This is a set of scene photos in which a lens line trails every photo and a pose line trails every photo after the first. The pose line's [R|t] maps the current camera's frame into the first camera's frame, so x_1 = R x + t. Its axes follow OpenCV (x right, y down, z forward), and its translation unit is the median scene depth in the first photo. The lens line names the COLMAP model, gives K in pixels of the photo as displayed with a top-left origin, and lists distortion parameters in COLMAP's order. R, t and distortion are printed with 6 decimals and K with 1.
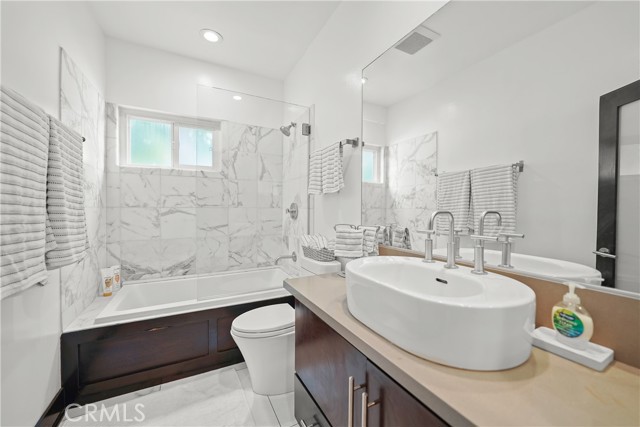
lens RADIAL K [[255.9, 0, 320.0], [0, 255.9, 213.5], [0, 0, 1]] dist [-0.000672, -0.000121]
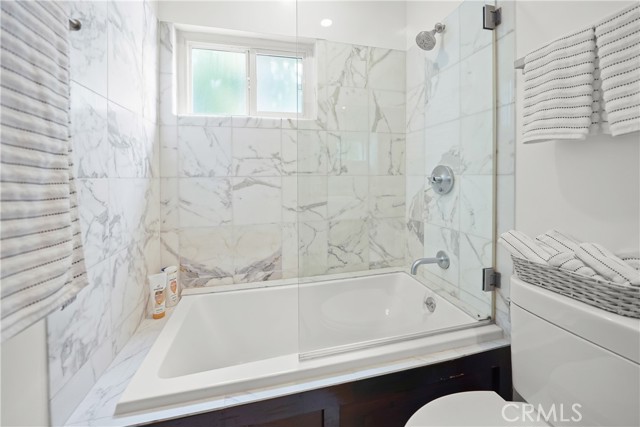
lens RADIAL K [[265.3, 0, 317.8], [0, 265.3, 178.7], [0, 0, 1]] dist [-0.000013, -0.000012]
pose [[0.970875, -0.012757, -0.239247, -0.247789], [0.010206, 0.999877, -0.011896, -0.008742], [0.239369, 0.009108, 0.970886, 0.392155]]
